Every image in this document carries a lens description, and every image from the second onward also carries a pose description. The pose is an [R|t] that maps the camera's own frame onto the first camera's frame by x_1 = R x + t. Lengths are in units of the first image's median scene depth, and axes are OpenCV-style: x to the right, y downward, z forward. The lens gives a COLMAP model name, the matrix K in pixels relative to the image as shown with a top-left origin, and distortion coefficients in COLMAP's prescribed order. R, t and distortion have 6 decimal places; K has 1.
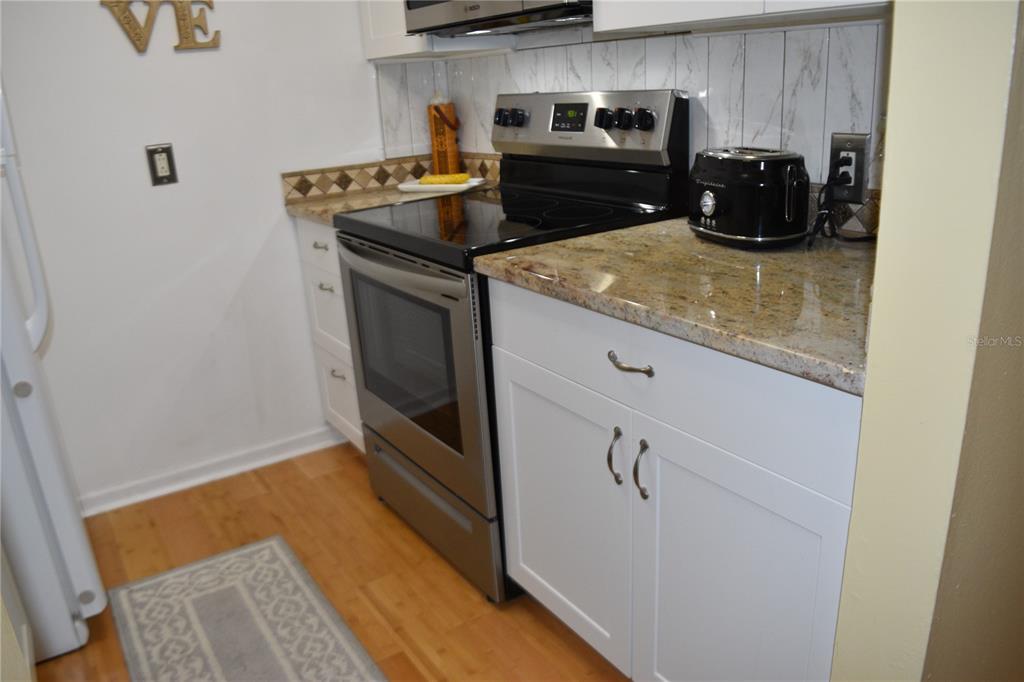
lens RADIAL K [[802.6, 0, 510.7], [0, 802.6, 352.2], [0, 0, 1]] dist [-0.096082, 0.022651]
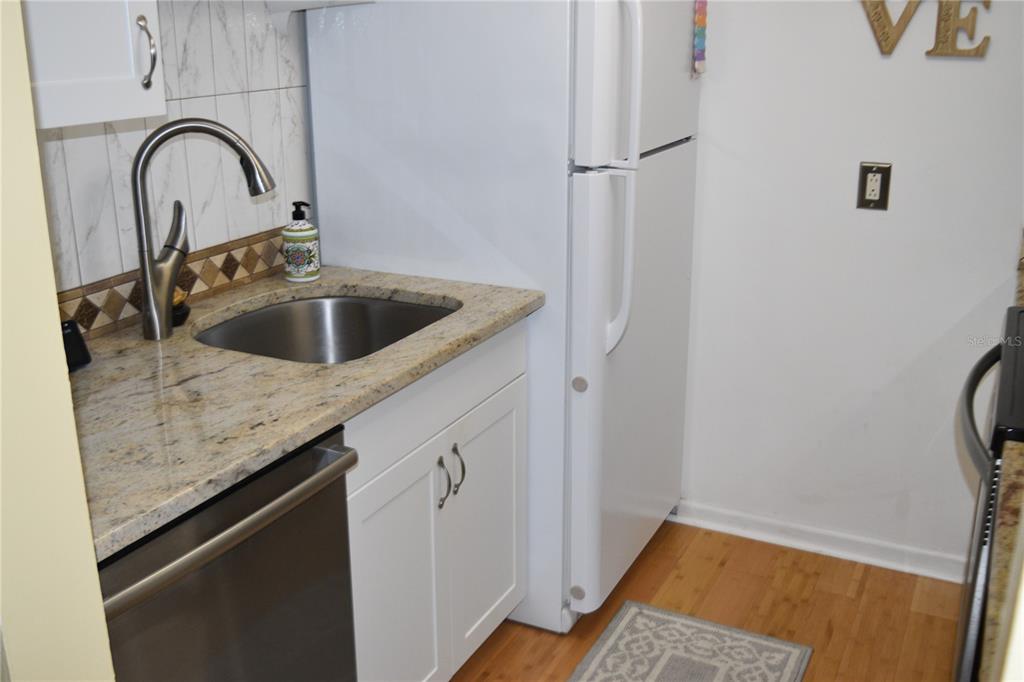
lens RADIAL K [[1040.1, 0, 491.9], [0, 1040.1, 360.2], [0, 0, 1]] dist [-0.069839, 0.000000]
pose [[0.504233, 0.331958, -0.797215, 0.306704], [-0.311460, 0.930939, 0.190644, -0.155886], [0.805445, 0.152171, 0.572802, 0.068355]]
